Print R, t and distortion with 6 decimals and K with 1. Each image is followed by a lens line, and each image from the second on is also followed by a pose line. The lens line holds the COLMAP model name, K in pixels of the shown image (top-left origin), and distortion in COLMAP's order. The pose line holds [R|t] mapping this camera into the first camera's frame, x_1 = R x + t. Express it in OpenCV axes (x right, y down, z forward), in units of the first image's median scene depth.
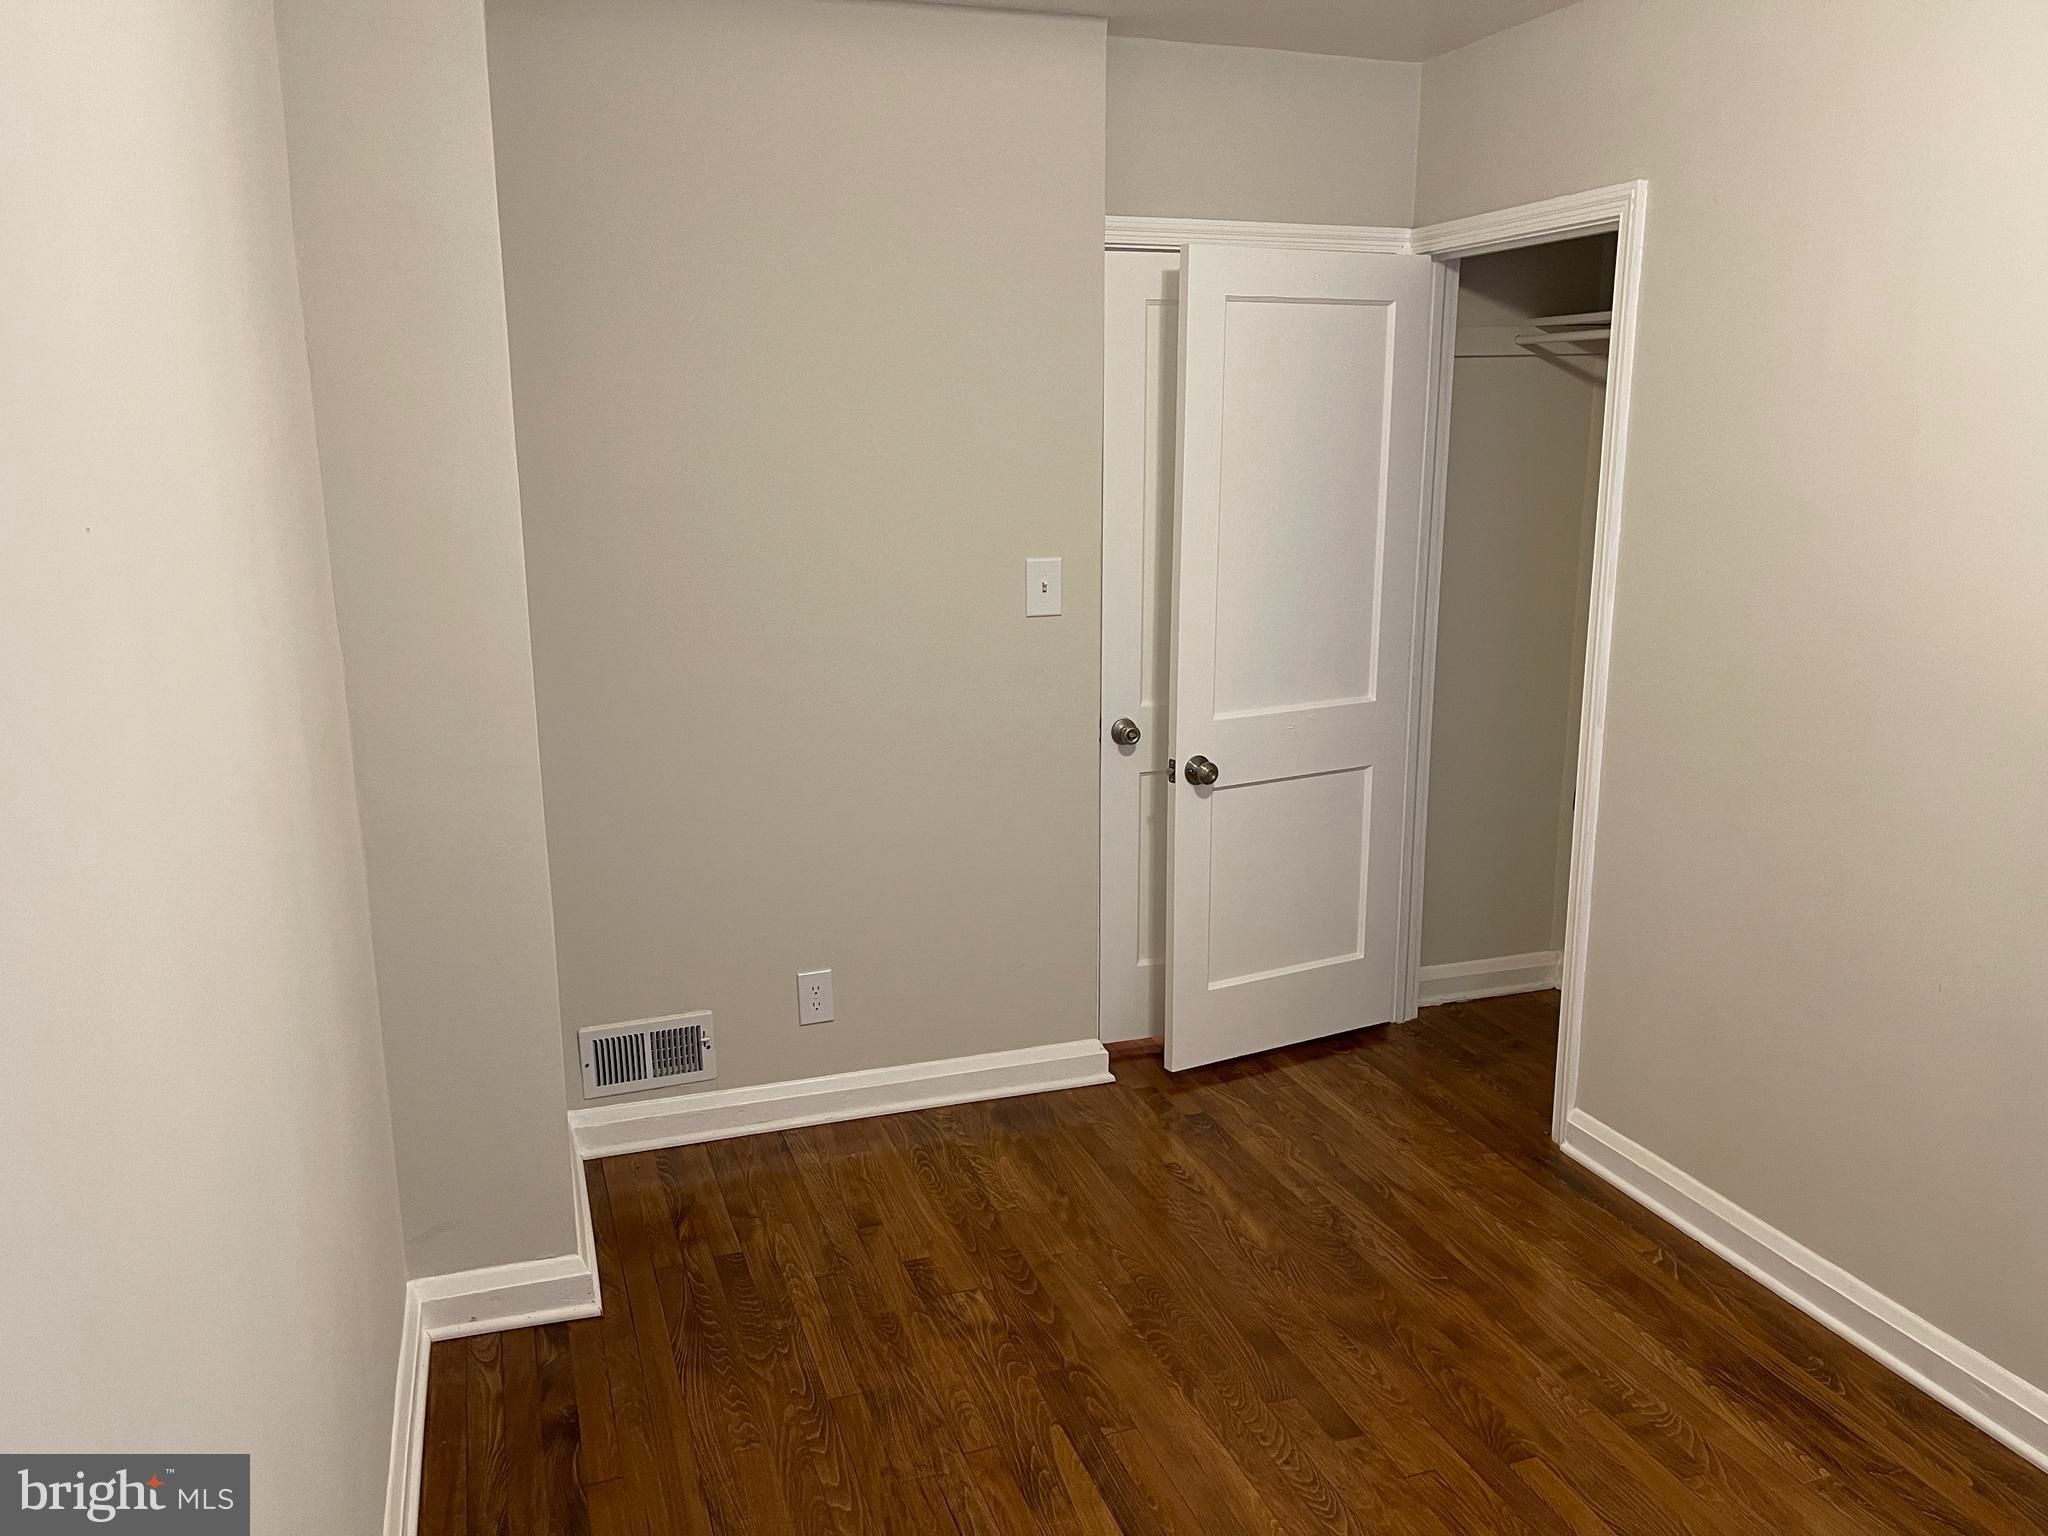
lens RADIAL K [[1553.8, 0, 1014.6], [0, 1553.8, 785.1], [0, 0, 1]] dist [0.075148, -0.088761]
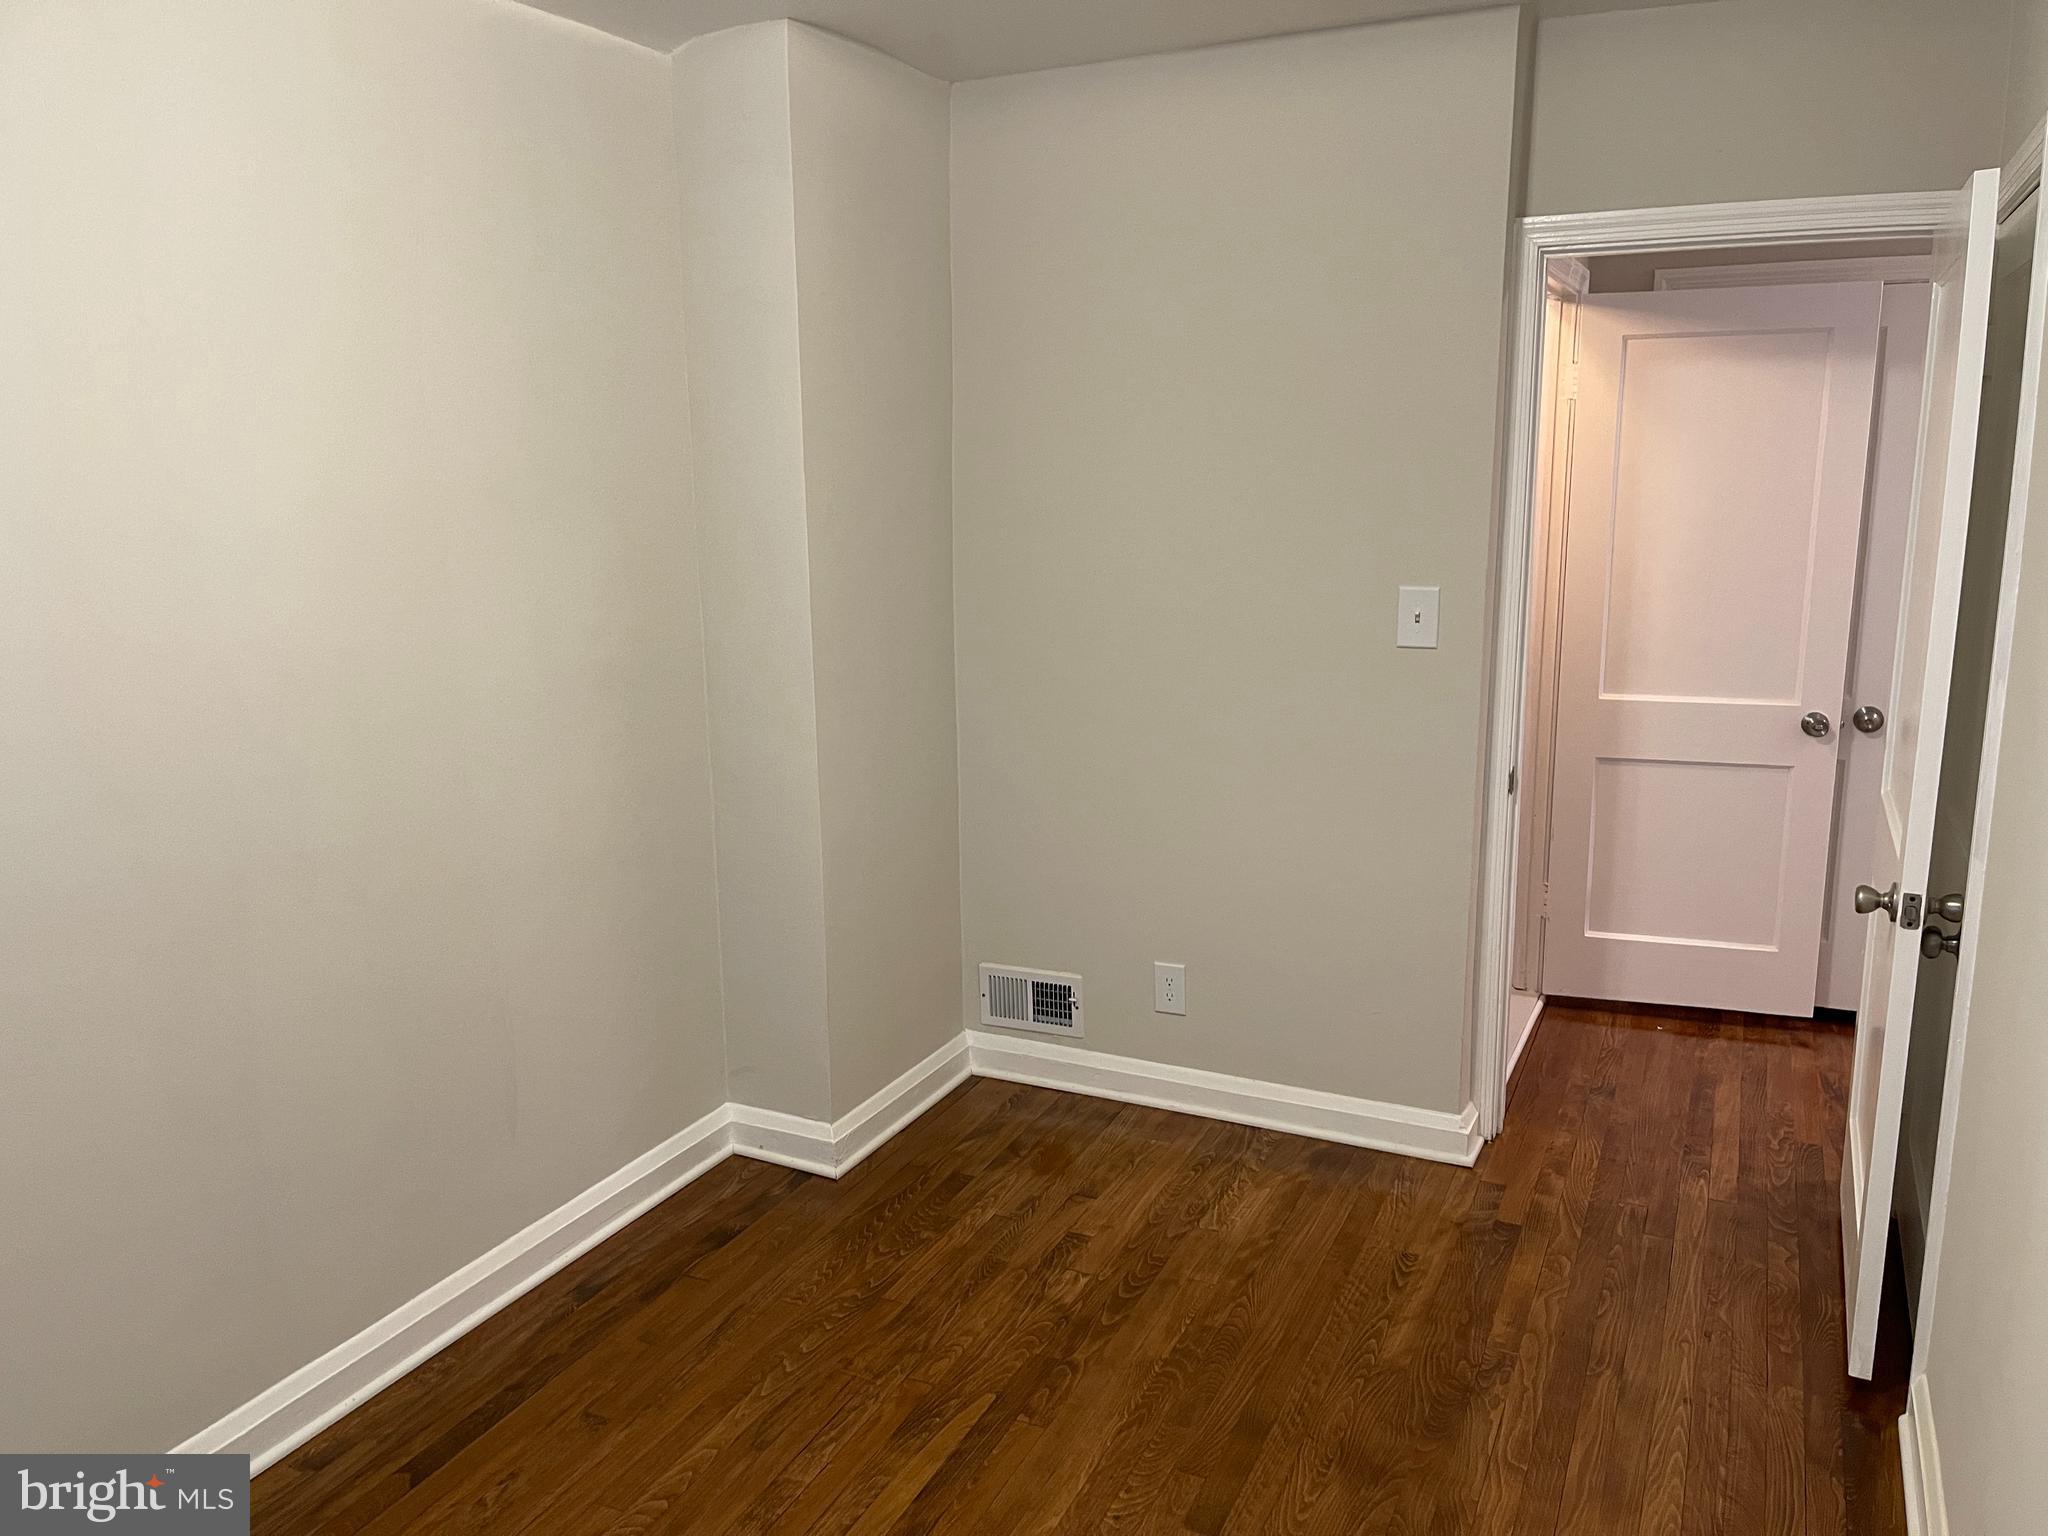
lens RADIAL K [[1553.8, 0, 1029.7], [0, 1553.8, 778.3], [0, 0, 1]] dist [0.075148, -0.088761]
pose [[0.721247, 0.142313, -0.677901, 0.592442], [-0.152327, 0.987296, 0.045197, -0.044798], [0.675721, 0.070664, 0.733763, 0.179366]]
